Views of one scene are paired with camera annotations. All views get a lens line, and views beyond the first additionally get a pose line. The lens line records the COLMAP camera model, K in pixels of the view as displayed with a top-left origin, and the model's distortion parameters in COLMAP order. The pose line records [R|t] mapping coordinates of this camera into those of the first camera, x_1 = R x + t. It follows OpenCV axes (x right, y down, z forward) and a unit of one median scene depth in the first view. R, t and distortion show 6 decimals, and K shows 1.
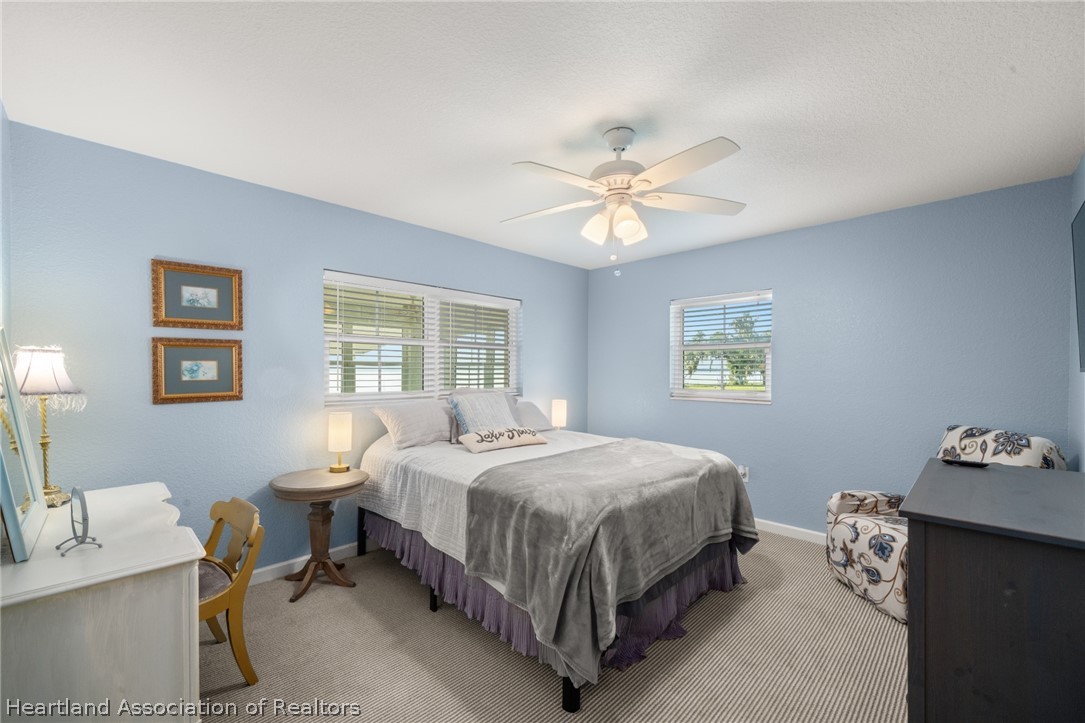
lens RADIAL K [[455.3, 0, 533.0], [0, 455.3, 363.2], [0, 0, 1]] dist [0.000593, 0.000010]
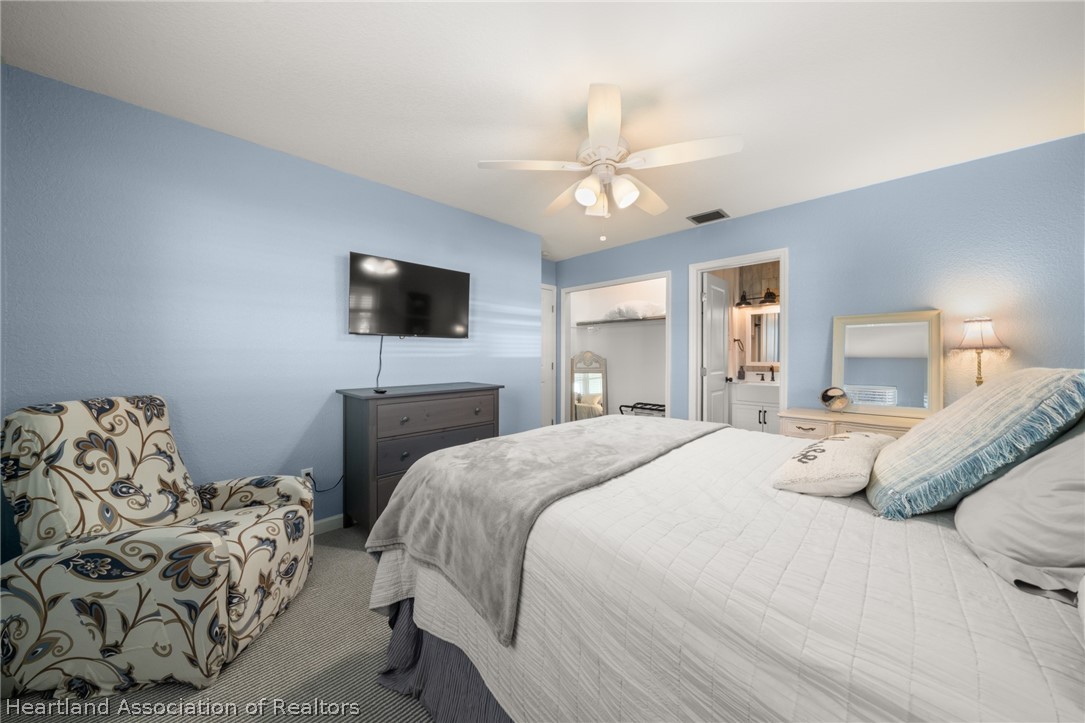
lens RADIAL K [[376.2, 0, 535.5], [0, 376.2, 357.6], [0, 0, 1]] dist [-0.005209, 0.000365]
pose [[-0.999977, -0.003283, 0.005901, 0.289681], [-0.003352, 0.999927, -0.011651, 0.083002], [-0.005862, -0.011670, -0.999915, 1.608588]]
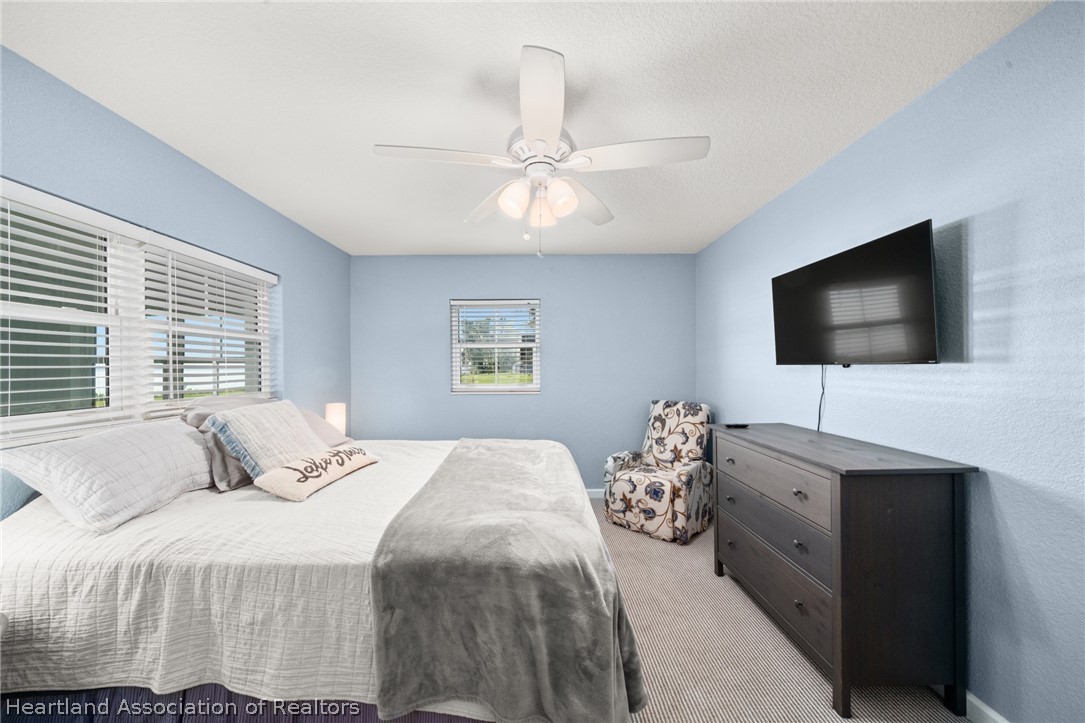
lens RADIAL K [[376.2, 0, 545.3], [0, 376.2, 363.3], [0, 0, 1]] dist [-0.005209, 0.000365]
pose [[0.697621, -0.002814, 0.716461, -0.269822], [-0.002168, 0.999979, 0.006039, 0.004226], [-0.716464, -0.005766, 0.697601, 0.409605]]
